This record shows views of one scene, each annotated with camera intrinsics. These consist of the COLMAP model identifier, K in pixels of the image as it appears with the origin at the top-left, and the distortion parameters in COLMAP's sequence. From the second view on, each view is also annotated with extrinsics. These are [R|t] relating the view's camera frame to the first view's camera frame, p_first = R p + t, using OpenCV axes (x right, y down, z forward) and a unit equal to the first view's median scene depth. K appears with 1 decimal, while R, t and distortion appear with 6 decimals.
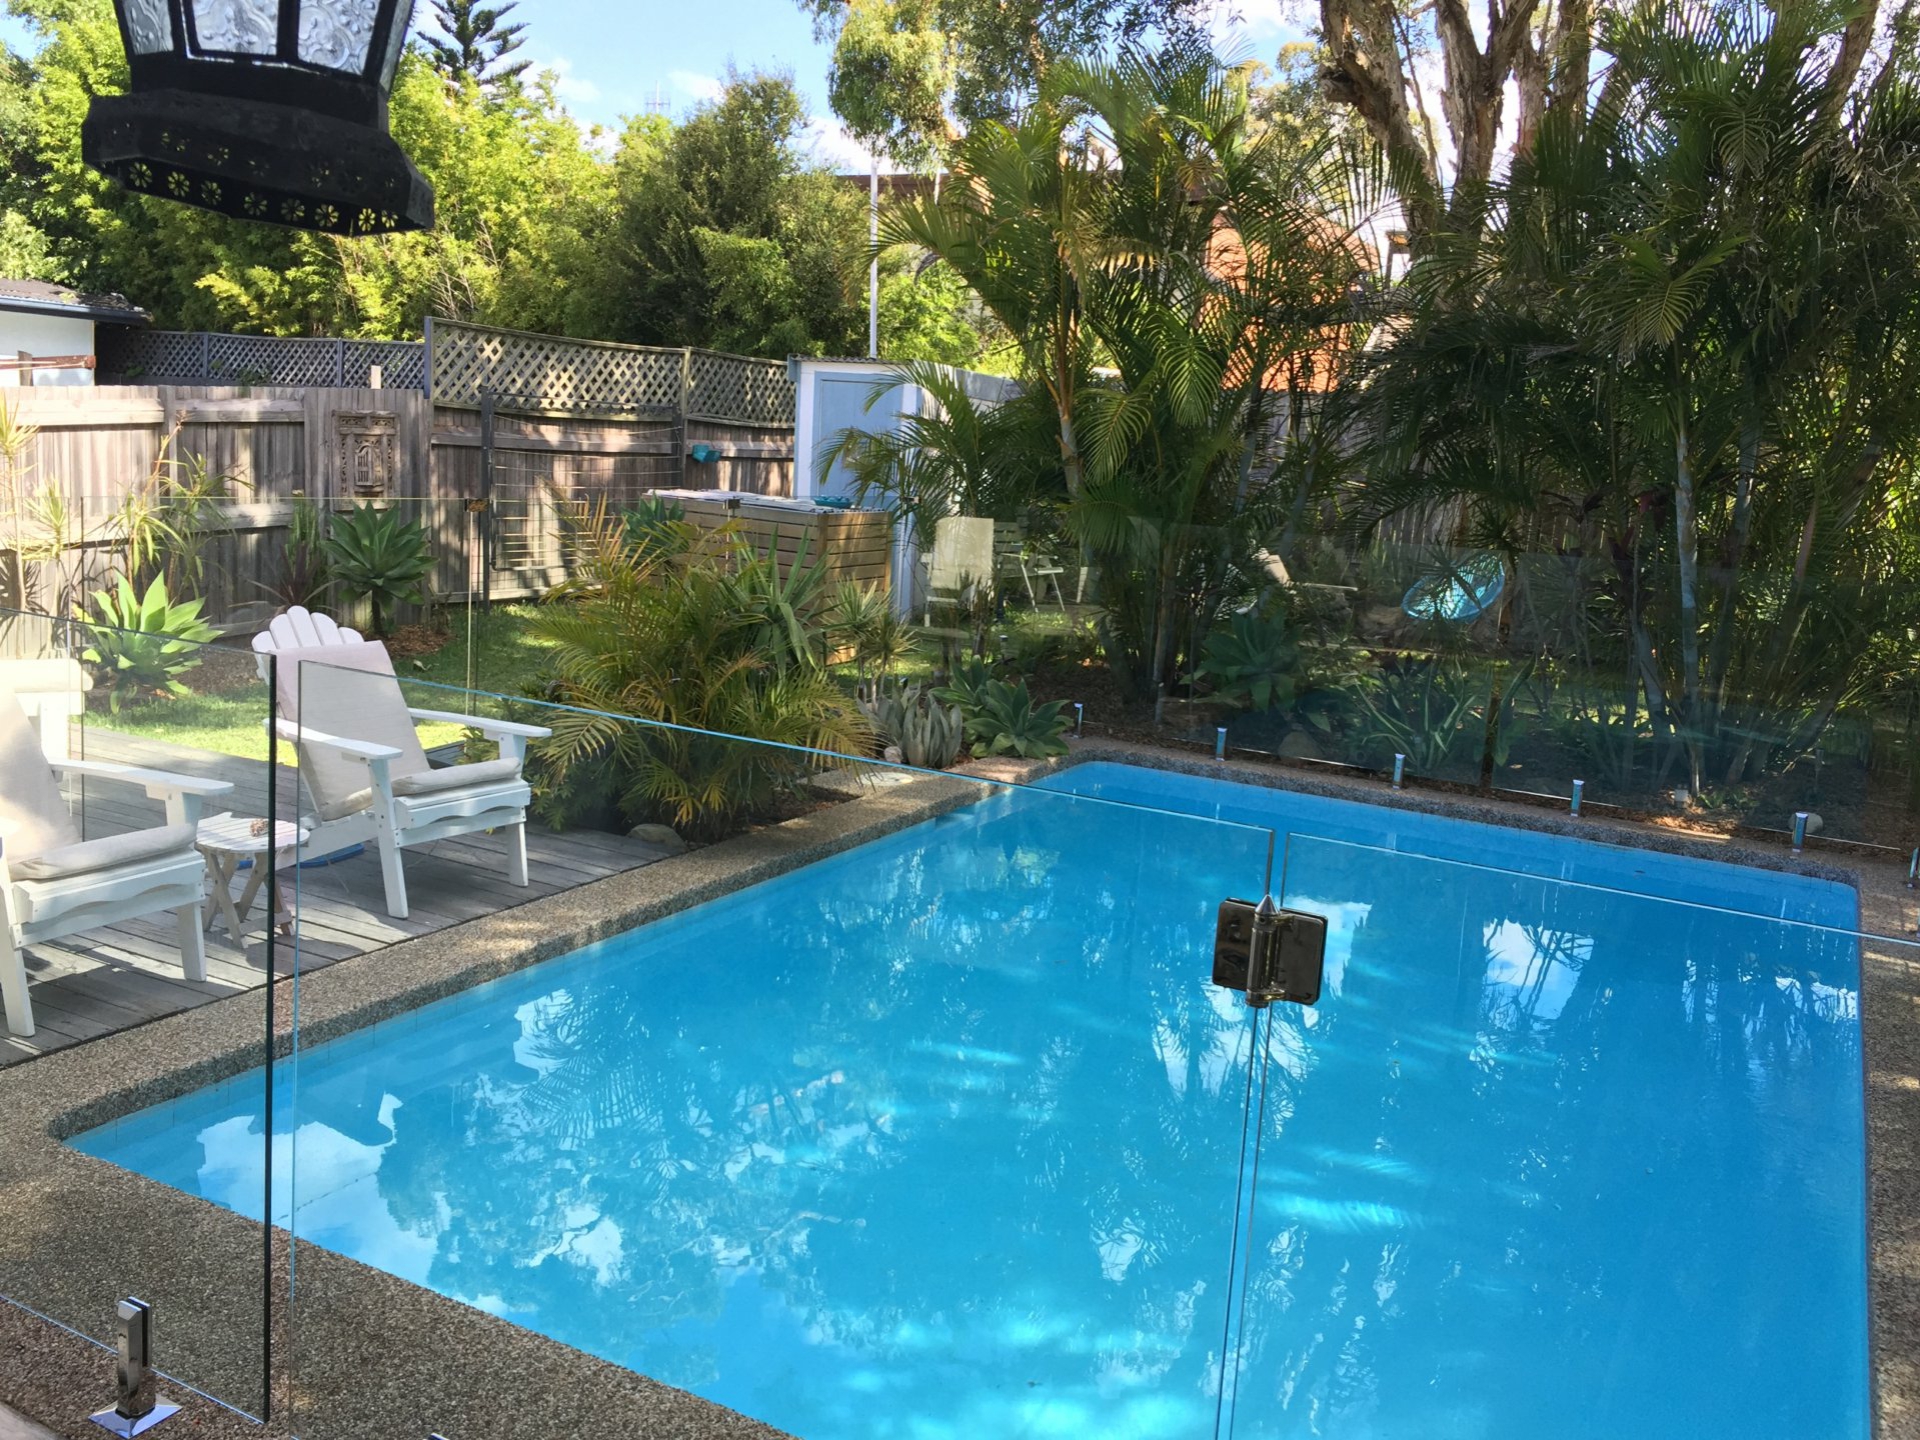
lens RADIAL K [[1649.4, 0, 960.0], [0, 1649.4, 720.0], [0, 0, 1]] dist [0.067485, -0.000943]
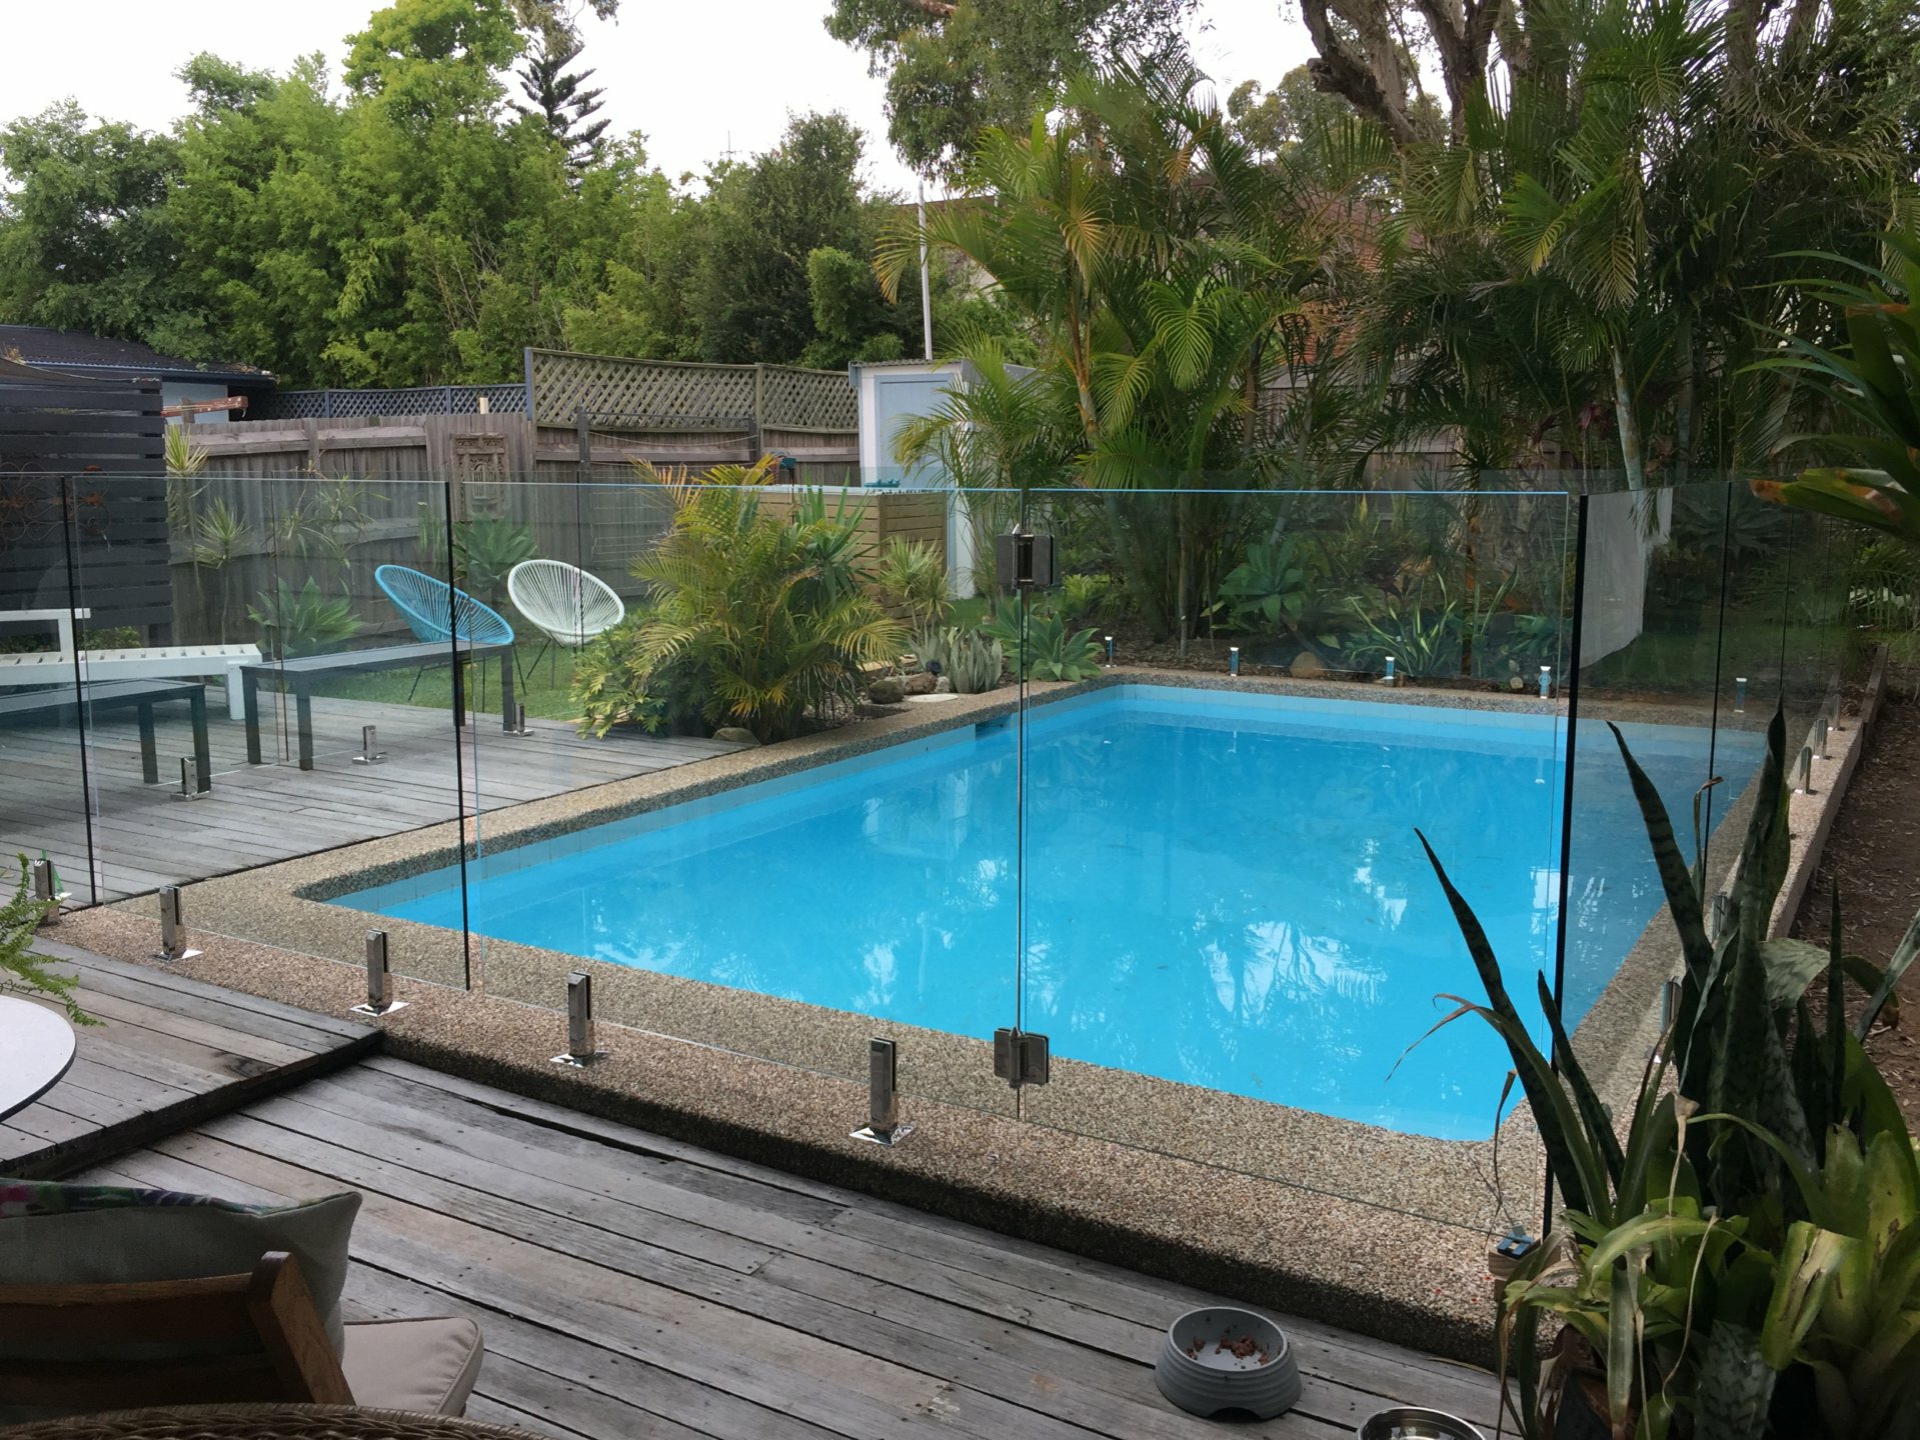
lens RADIAL K [[1637.2, 0, 948.5], [0, 1637.2, 691.1], [0, 0, 1]] dist [0.105202, -0.145875]
pose [[0.996022, -0.057928, -0.067710, 0.023995], [0.055972, 0.997968, -0.030440, 0.035951], [0.069336, 0.026529, 0.997241, -0.080216]]
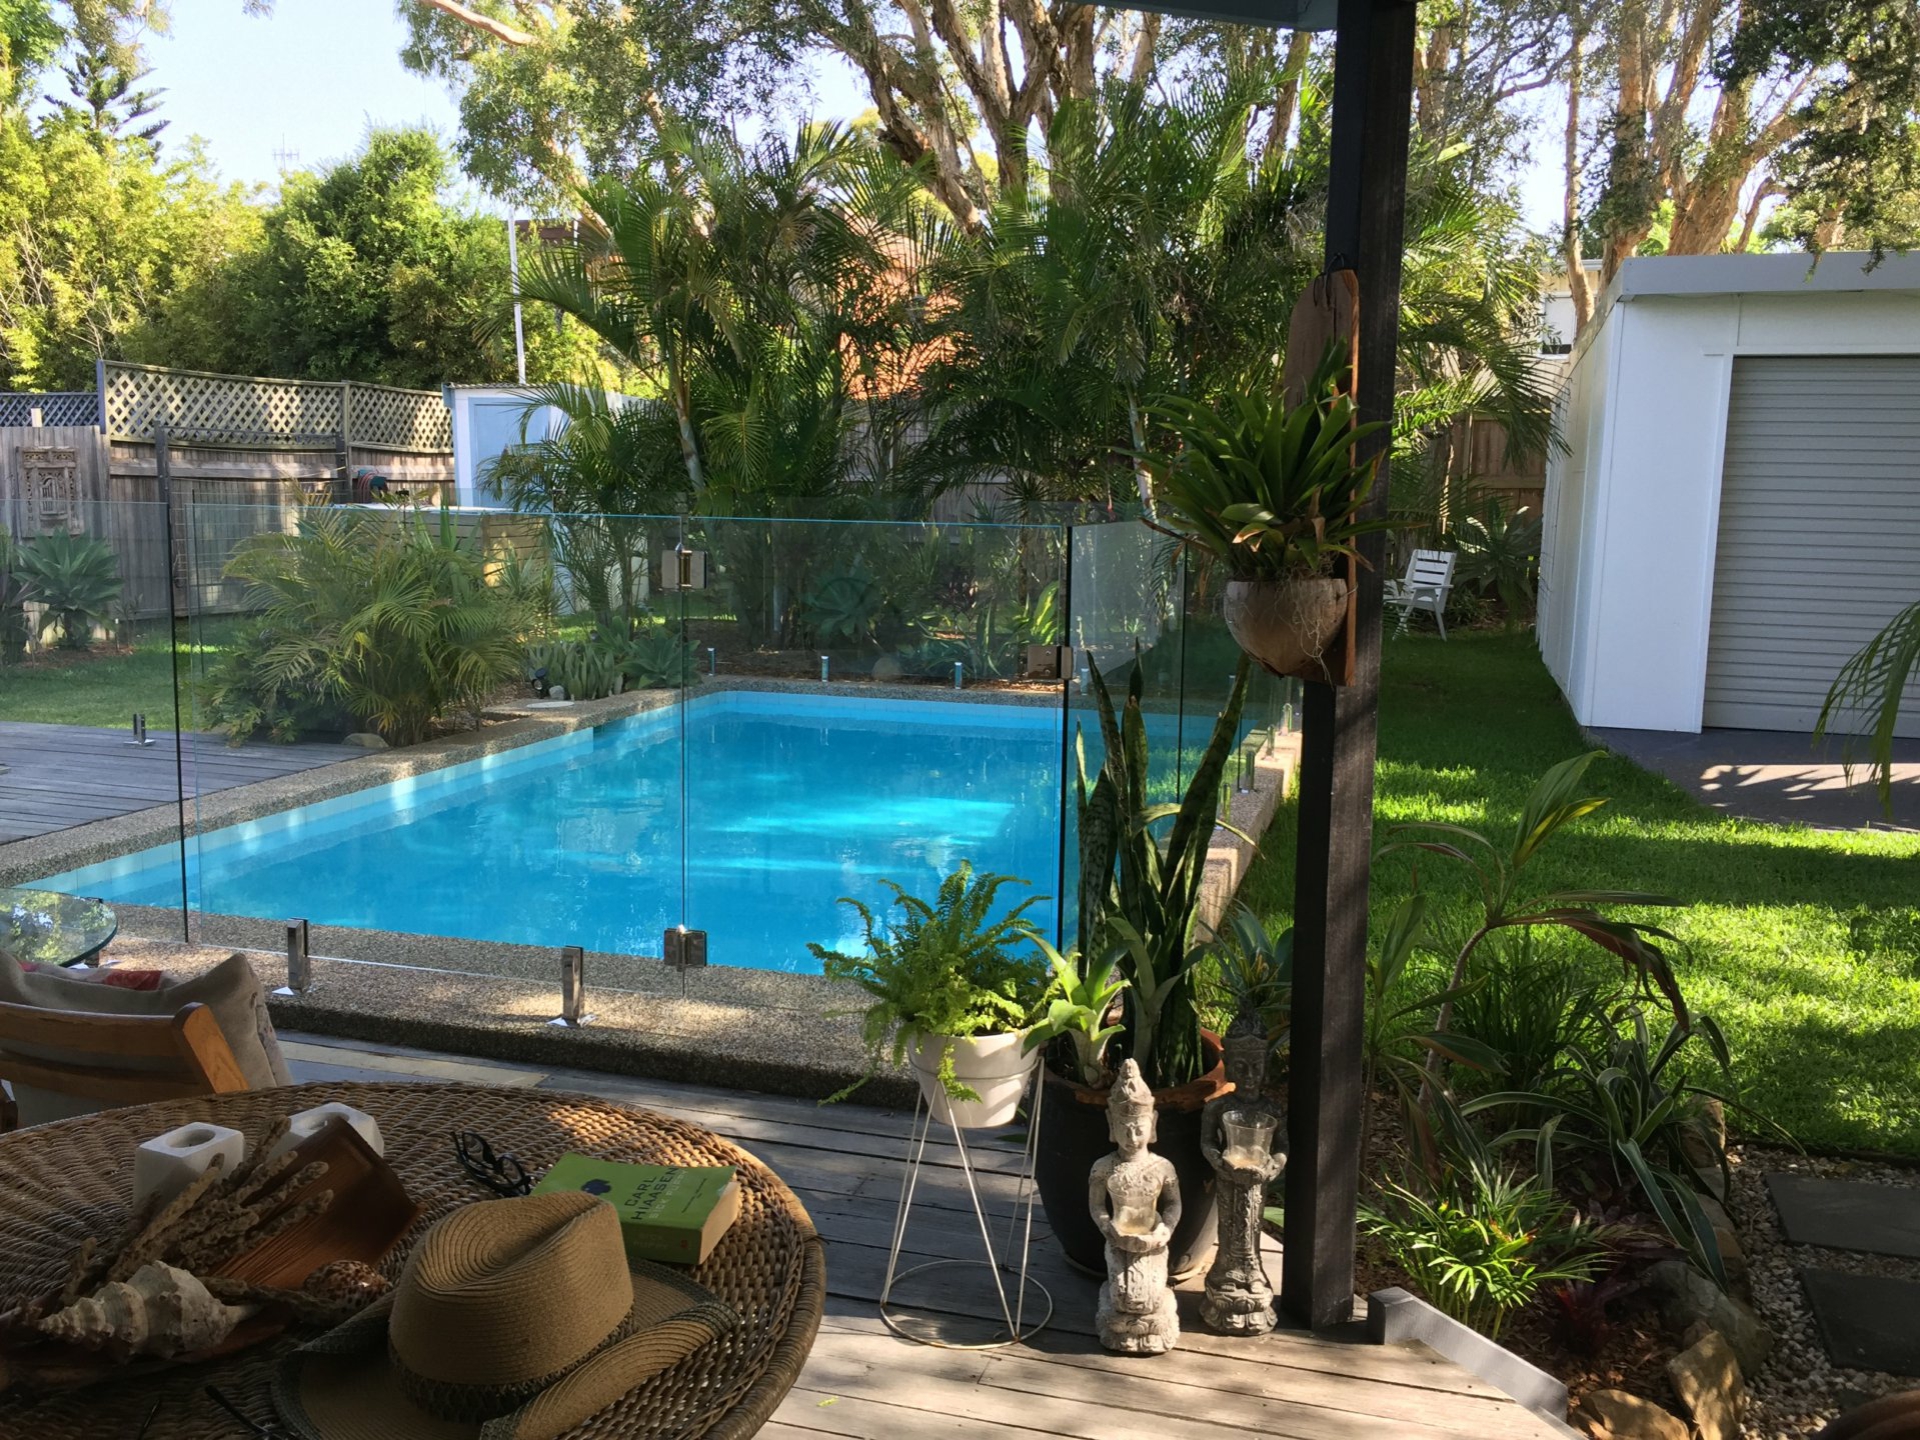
lens RADIAL K [[1604.4, 0, 960.0], [0, 1604.4, 720.0], [0, 0, 1]] dist [0.007082, -0.004898]
pose [[0.978631, -0.078382, 0.190097, 0.015119], [0.080851, 0.996712, -0.005257, 0.042306], [-0.189060, 0.020514, 0.981751, -0.131436]]
